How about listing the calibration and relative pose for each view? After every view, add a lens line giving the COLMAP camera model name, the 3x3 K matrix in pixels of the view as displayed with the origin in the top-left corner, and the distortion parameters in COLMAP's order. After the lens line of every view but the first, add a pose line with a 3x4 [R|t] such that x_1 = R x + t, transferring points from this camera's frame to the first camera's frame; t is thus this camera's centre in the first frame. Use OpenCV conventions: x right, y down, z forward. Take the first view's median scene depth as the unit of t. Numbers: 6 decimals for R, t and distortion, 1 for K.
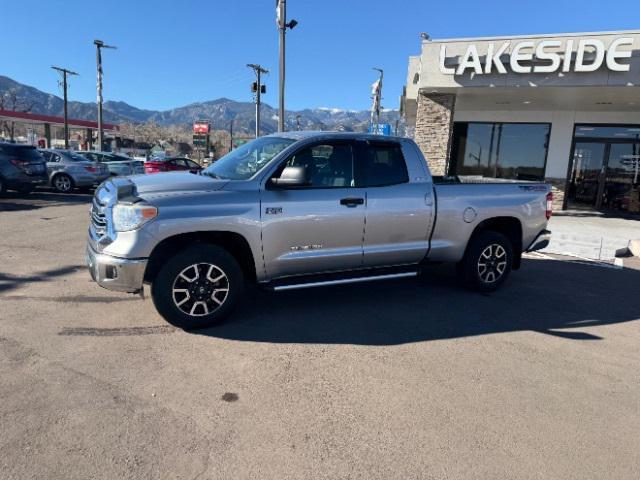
lens RADIAL K [[448.8, 0, 317.6], [0, 448.8, 243.6], [0, 0, 1]] dist [0.037221, -0.043227]
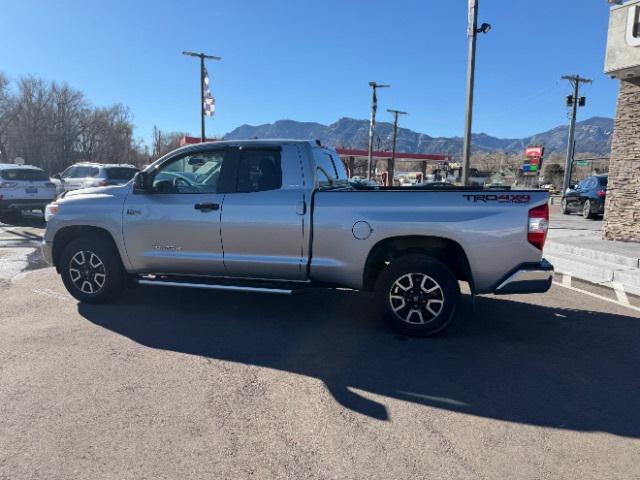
lens RADIAL K [[446.7, 0, 317.0], [0, 446.7, 252.7], [0, 0, 1]] dist [0.047319, -0.054690]
pose [[0.740324, 0.077014, -0.667824, 0.459758], [-0.105068, 0.994463, -0.001793, -0.007724], [0.663988, 0.071494, 0.744317, 0.206652]]
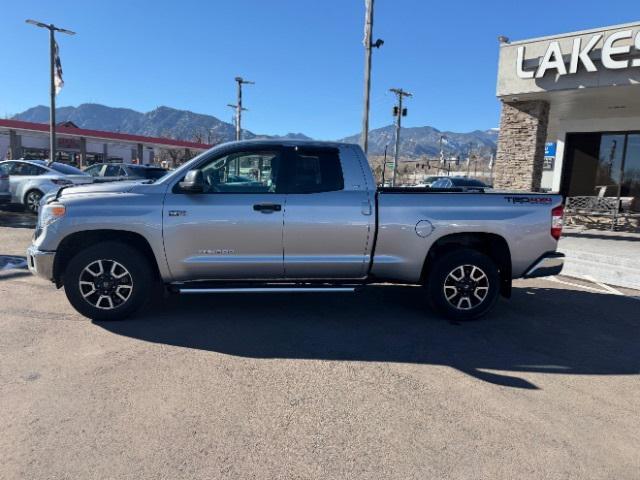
lens RADIAL K [[449.9, 0, 320.0], [0, 449.9, 240.0], [0, 0, 1]] dist [0.042495, -0.047292]
pose [[0.939036, 0.038926, -0.341607, 0.254171], [-0.059638, 0.996950, -0.050335, 0.008900], [0.338606, 0.067639, 0.938494, 0.063266]]
